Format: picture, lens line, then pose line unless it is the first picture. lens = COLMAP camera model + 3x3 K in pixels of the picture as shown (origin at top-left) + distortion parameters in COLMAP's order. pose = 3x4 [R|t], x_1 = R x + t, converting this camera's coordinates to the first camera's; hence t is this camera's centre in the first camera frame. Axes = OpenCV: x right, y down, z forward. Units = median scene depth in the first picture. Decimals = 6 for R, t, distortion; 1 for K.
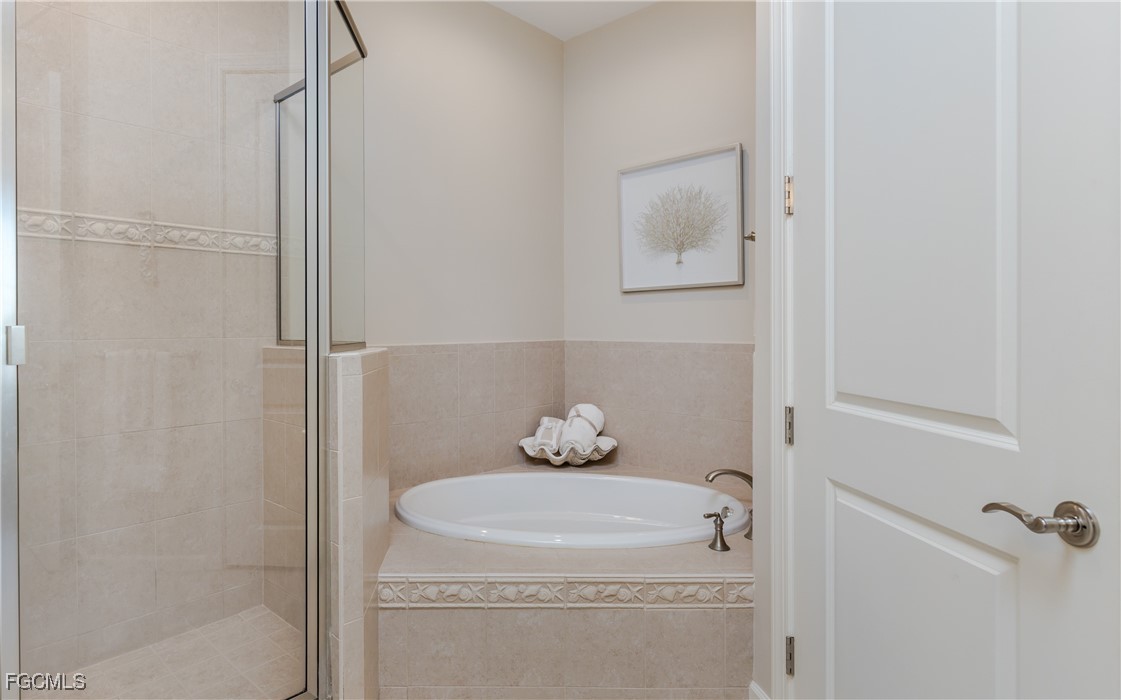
lens RADIAL K [[1011.0, 0, 560.5], [0, 1011.0, 350.0], [0, 0, 1]] dist [0.004215, 0.001649]
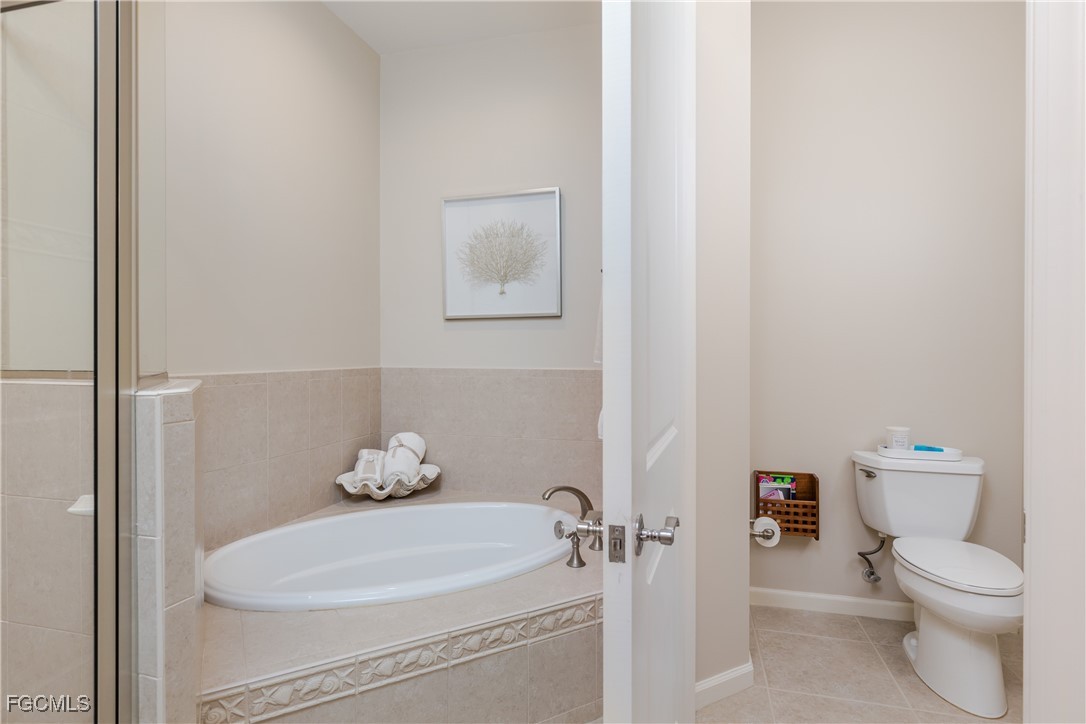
lens RADIAL K [[603.6, 0, 543.0], [0, 603.6, 362.0], [0, 0, 1]] dist [-0.006109, -0.000199]
pose [[0.806453, -0.001574, 0.591296, -0.220044], [0.009287, 0.999907, -0.010005, -0.007851], [-0.591225, 0.013560, 0.806393, 0.467744]]
